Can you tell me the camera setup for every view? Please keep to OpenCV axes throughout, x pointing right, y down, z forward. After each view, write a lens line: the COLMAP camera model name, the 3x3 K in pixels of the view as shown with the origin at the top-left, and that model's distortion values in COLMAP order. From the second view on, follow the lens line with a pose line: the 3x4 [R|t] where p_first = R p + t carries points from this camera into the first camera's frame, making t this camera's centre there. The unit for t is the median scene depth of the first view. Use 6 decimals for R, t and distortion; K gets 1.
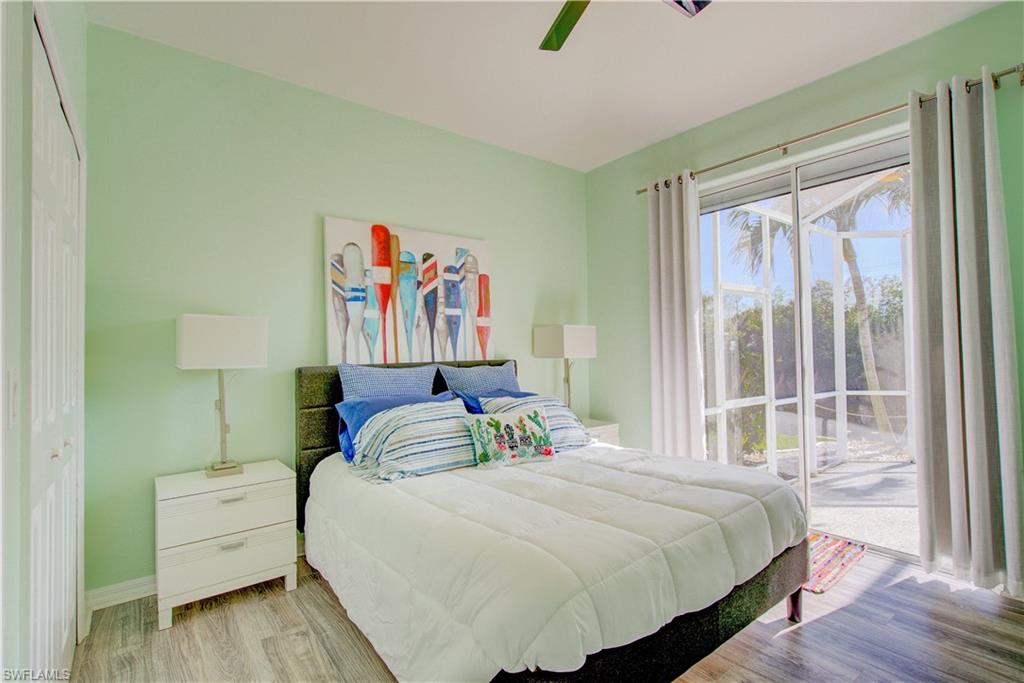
lens RADIAL K [[481.9, 0, 511.0], [0, 481.9, 340.5], [0, 0, 1]] dist [0.001205, 0.000190]
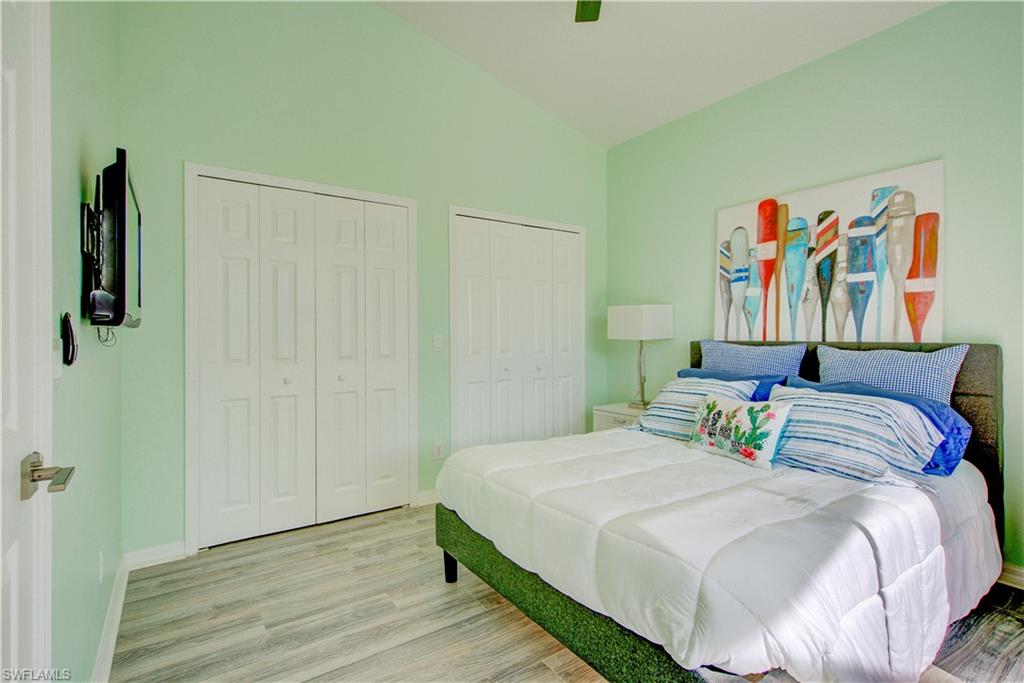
lens RADIAL K [[481.9, 0, 511.0], [0, 481.9, 340.5], [0, 0, 1]] dist [0.001205, 0.000190]
pose [[-0.059765, 0.032494, -0.997683, 0.728206], [0.027867, 0.999135, 0.030872, 0.001738], [0.997823, -0.025958, -0.060619, 0.521295]]
